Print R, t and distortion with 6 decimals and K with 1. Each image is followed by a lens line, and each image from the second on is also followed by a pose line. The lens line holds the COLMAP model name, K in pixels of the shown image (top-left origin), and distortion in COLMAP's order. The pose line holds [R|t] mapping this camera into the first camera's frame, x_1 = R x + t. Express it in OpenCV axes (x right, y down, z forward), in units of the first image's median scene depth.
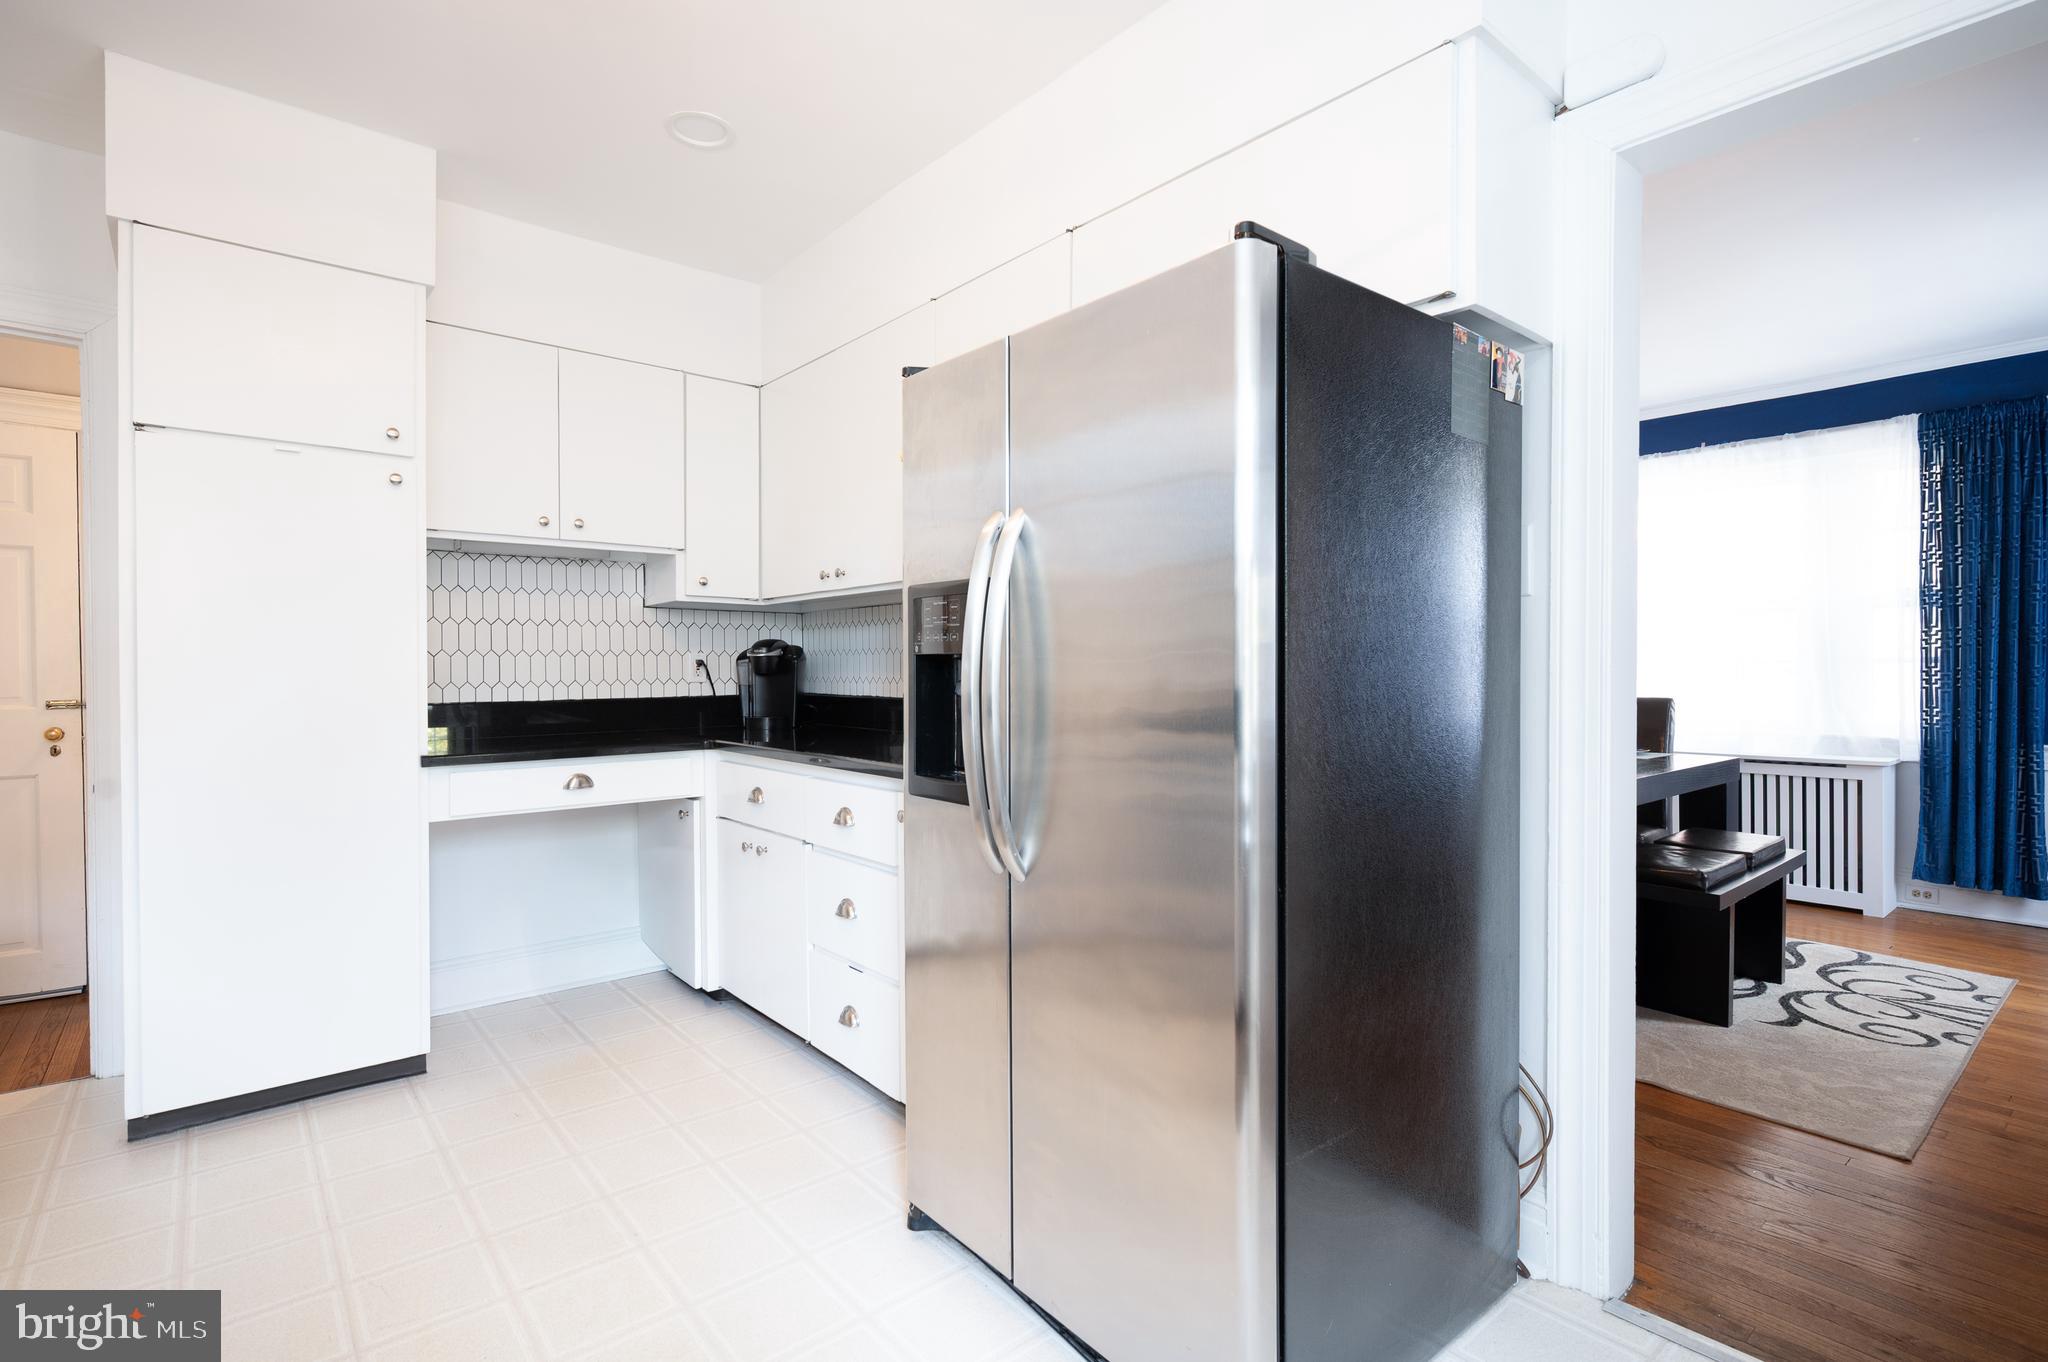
lens RADIAL K [[984.1, 0, 1013.5], [0, 984.1, 672.9], [0, 0, 1]] dist [-0.001919, 0.000427]
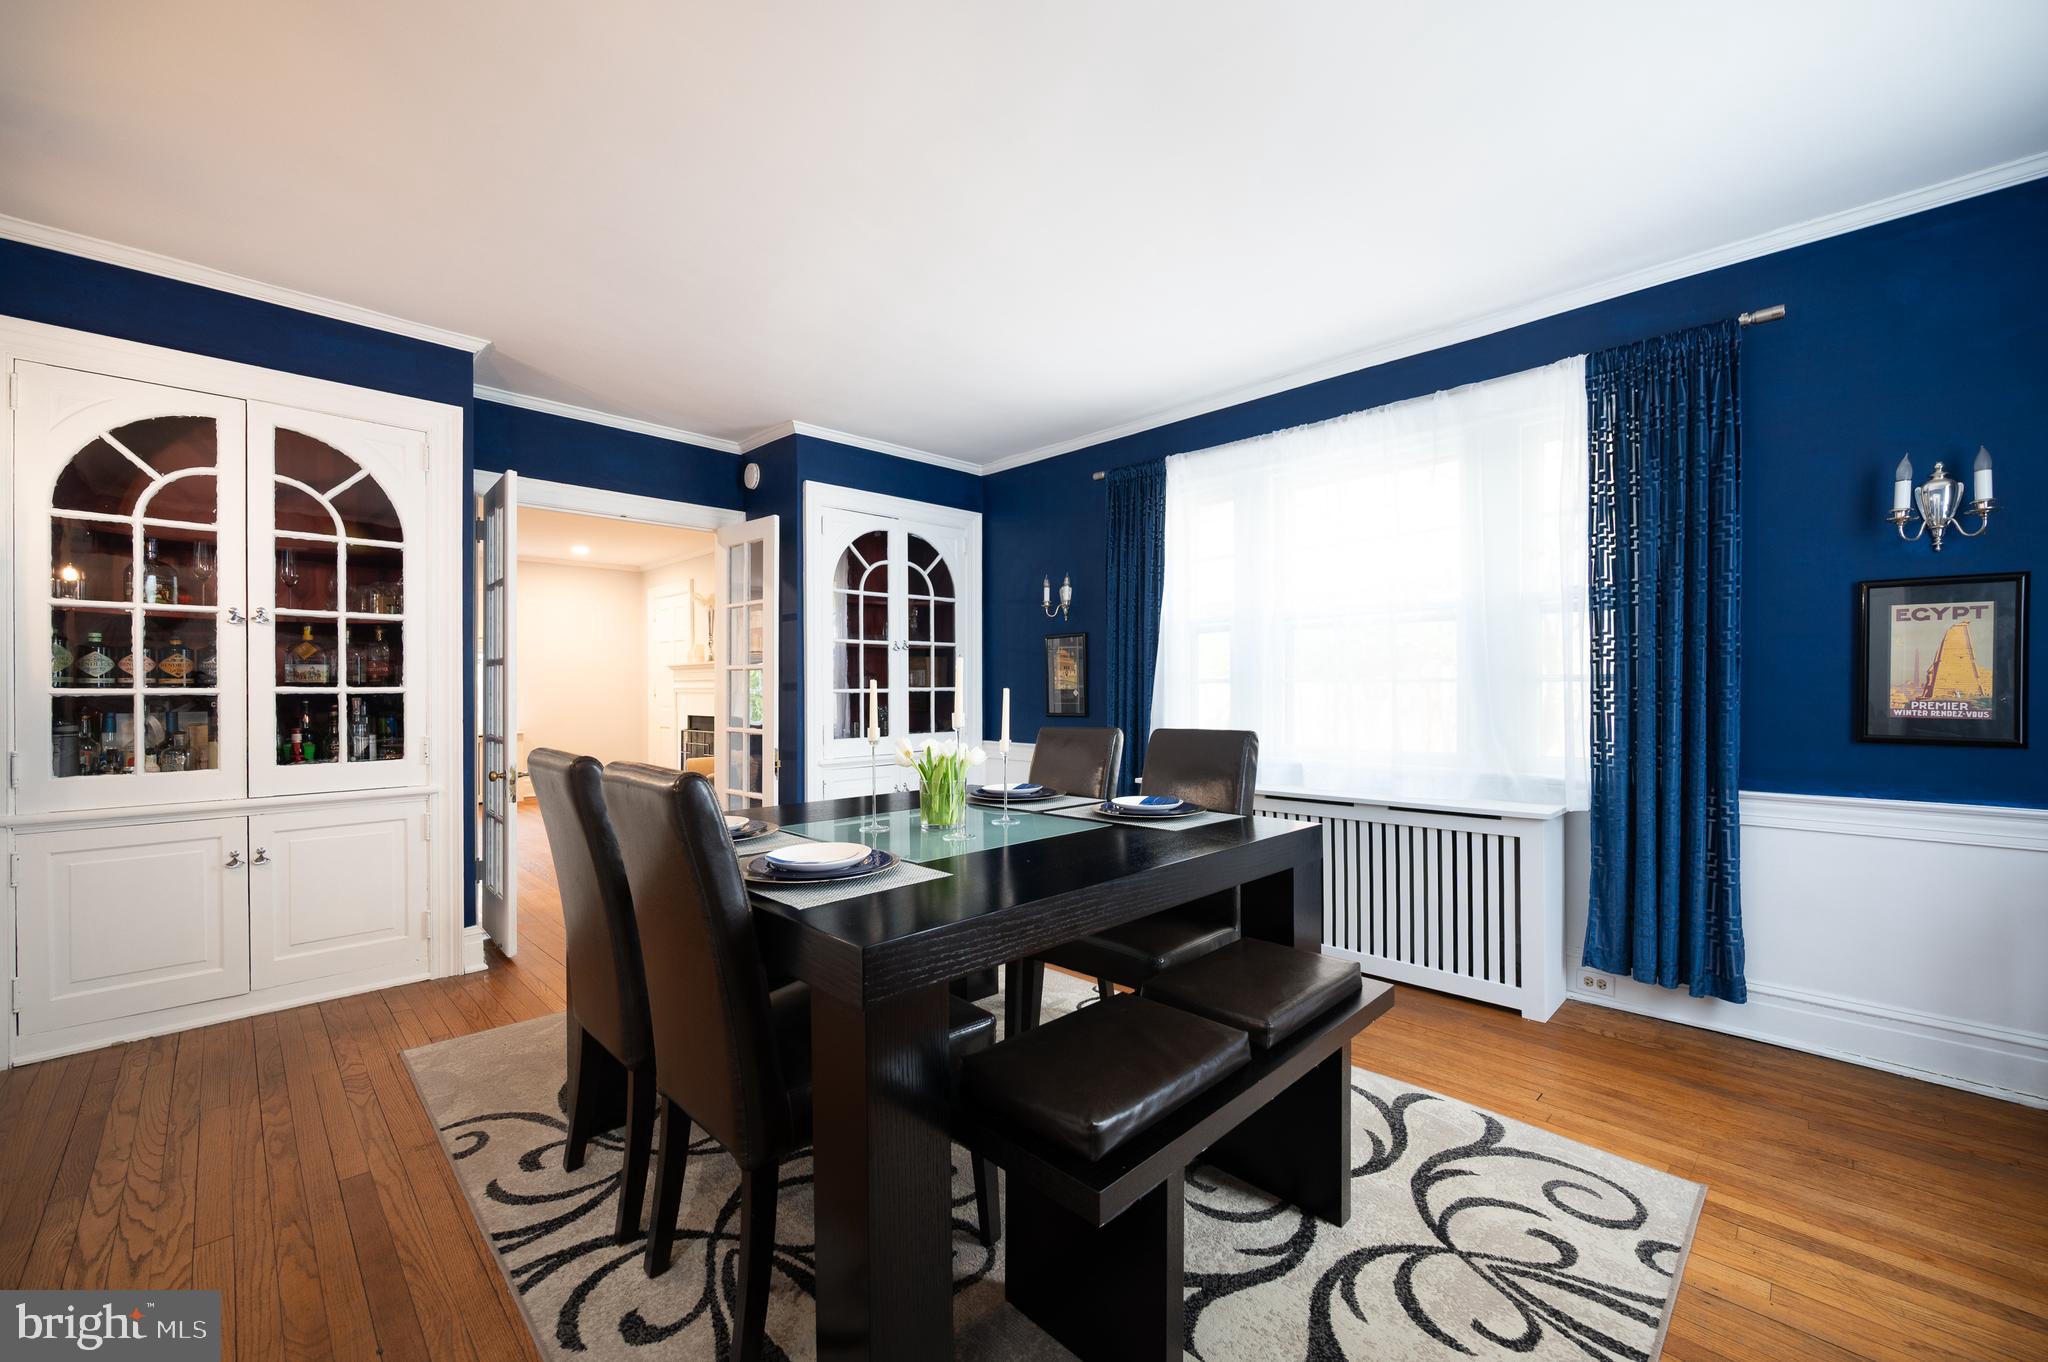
lens RADIAL K [[831.7, 0, 1022.7], [0, 831.7, 692.7], [0, 0, 1]] dist [-0.003575, 0.000255]
pose [[0.994526, -0.003846, 0.104418, 0.432190], [0.004169, 0.999987, -0.002871, -0.001229], [-0.104406, 0.003291, 0.994529, 0.419869]]
